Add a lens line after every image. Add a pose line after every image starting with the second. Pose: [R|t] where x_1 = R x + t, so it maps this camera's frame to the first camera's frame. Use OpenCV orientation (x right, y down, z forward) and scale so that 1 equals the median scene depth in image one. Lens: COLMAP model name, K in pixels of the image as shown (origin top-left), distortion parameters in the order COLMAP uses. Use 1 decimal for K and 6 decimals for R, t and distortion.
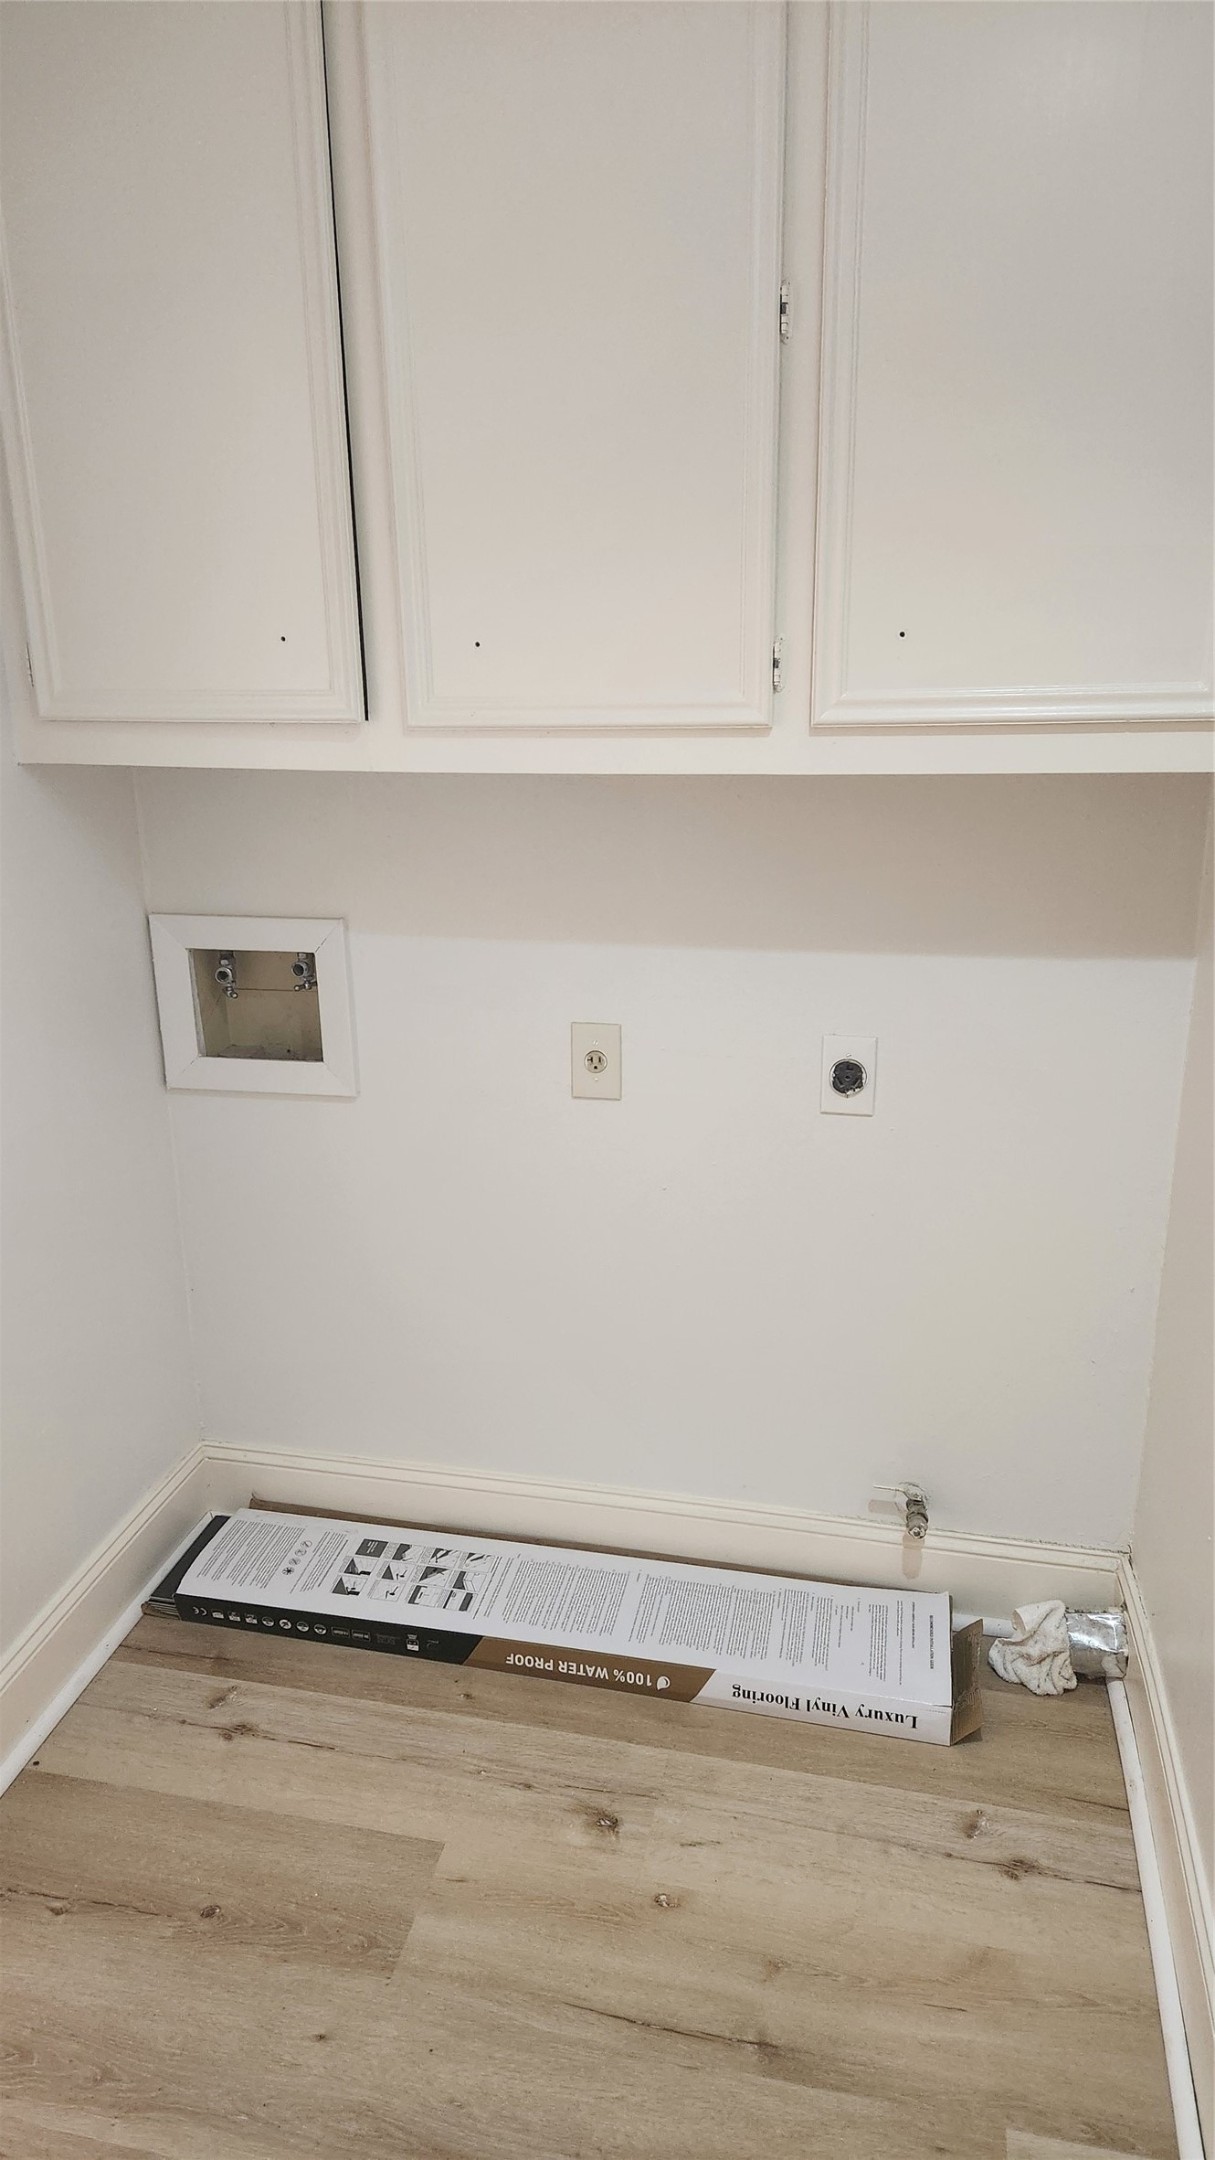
lens RADIAL K [[1469.8, 0, 544.6], [0, 1469.8, 1066.8], [0, 0, 1]] dist [0.069013, -0.048542]
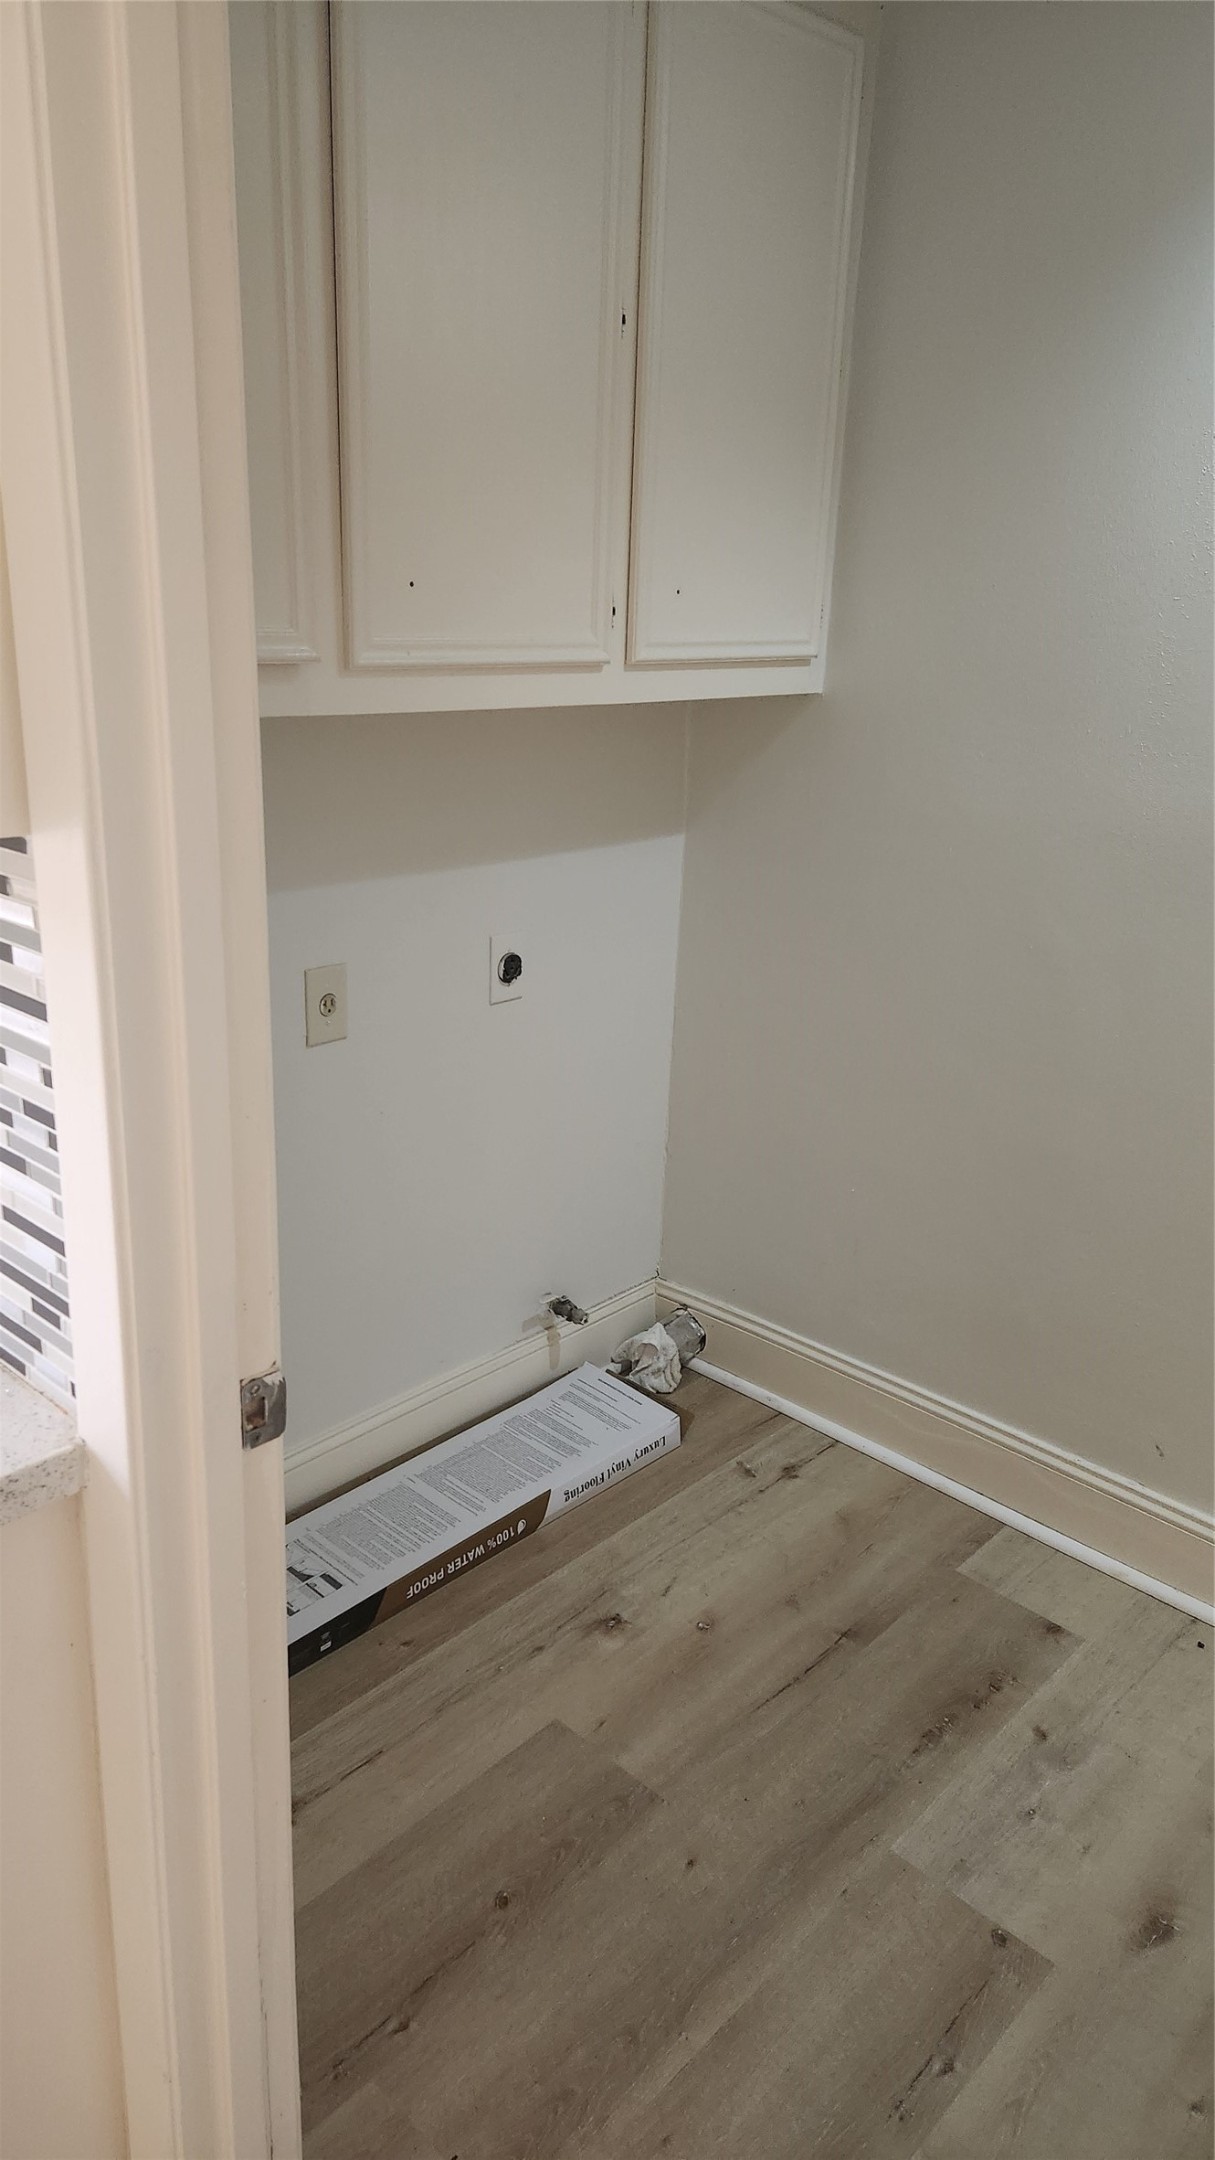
lens RADIAL K [[1469.8, 0, 606.7], [0, 1469.8, 1061.7], [0, 0, 1]] dist [0.069013, -0.048542]
pose [[0.485476, -0.234568, 0.842194, -0.832903], [0.216208, 0.965623, 0.144314, -0.079883], [-0.847093, 0.112028, 0.519503, 0.361665]]
